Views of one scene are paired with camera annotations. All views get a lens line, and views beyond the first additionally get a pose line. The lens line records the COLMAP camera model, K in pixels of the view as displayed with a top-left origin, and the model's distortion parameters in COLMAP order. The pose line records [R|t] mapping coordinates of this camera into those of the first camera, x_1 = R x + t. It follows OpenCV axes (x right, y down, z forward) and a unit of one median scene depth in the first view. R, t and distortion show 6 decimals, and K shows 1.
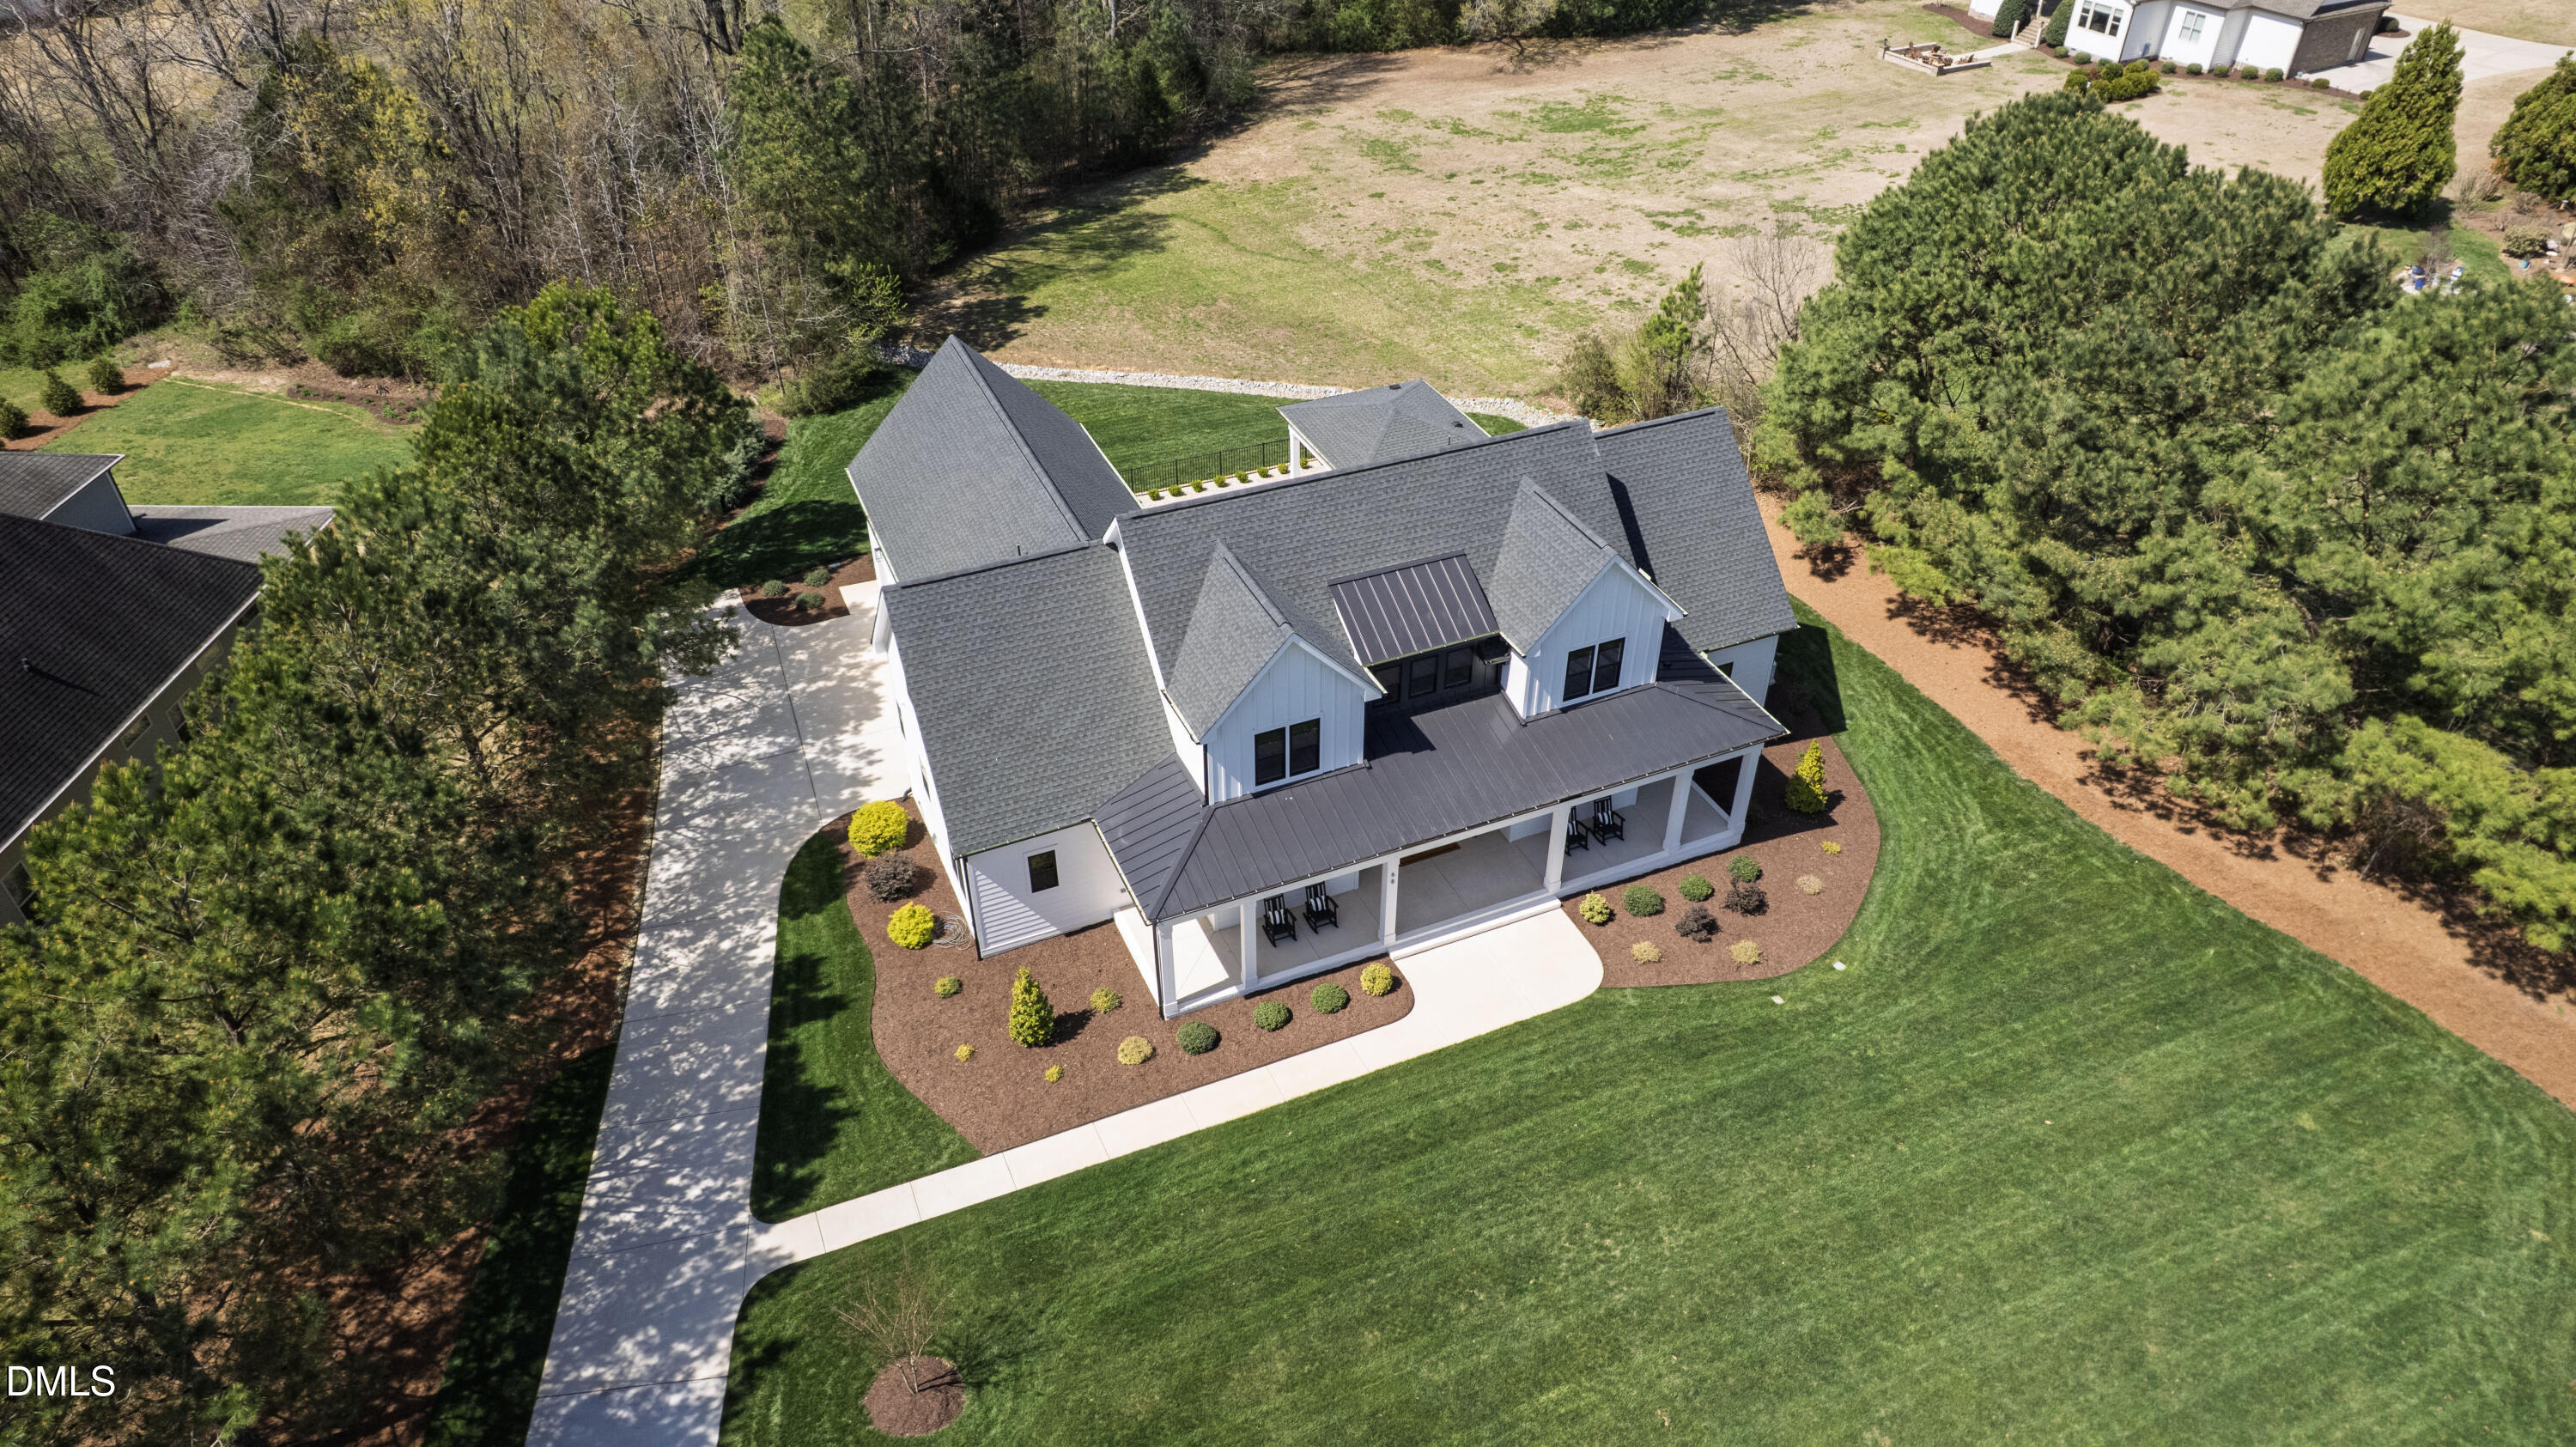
lens RADIAL K [[1642.2, 0, 1288.0], [0, 1642.2, 723.5], [0, 0, 1]] dist [-0.069213, 0.057546]
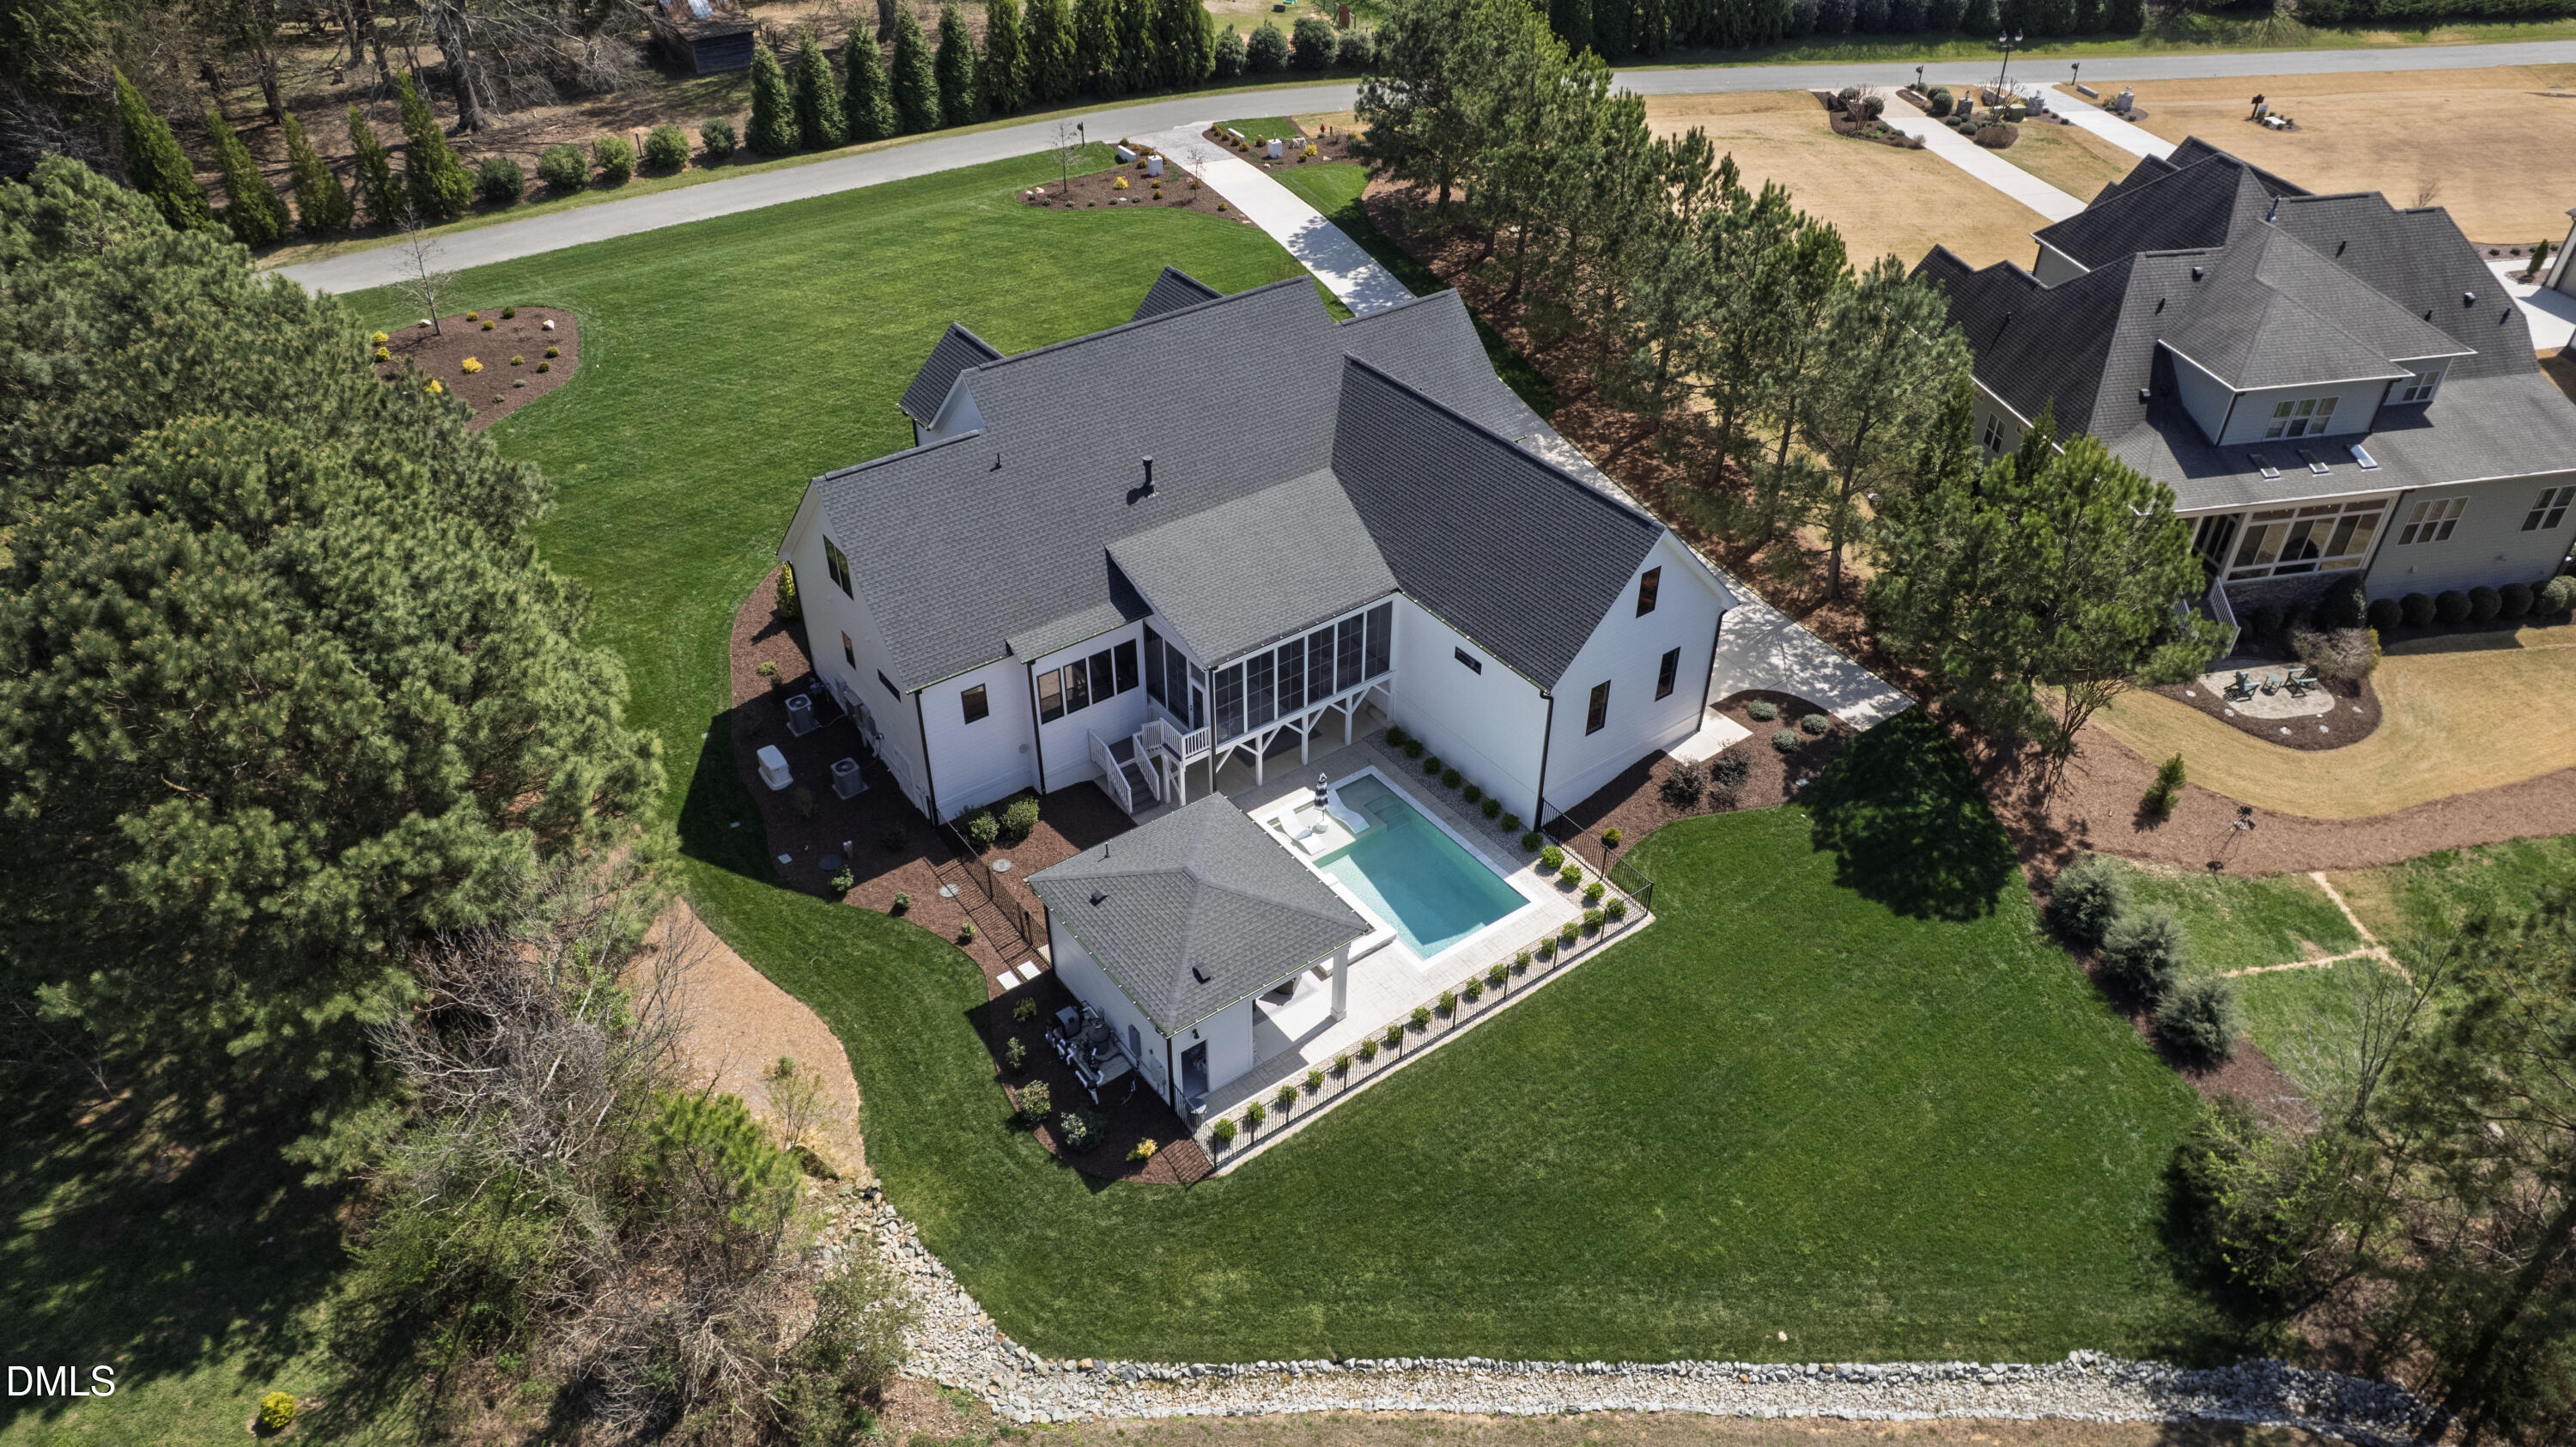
lens RADIAL K [[1642.2, 0, 1288.0], [0, 1642.2, 723.5], [0, 0, 1]] dist [-0.069213, 0.057546]
pose [[-0.975529, 0.129379, -0.177774, 0.190316], [-0.134475, 0.288595, 0.947961, -1.197743], [0.173950, 0.948670, -0.264135, 1.538875]]
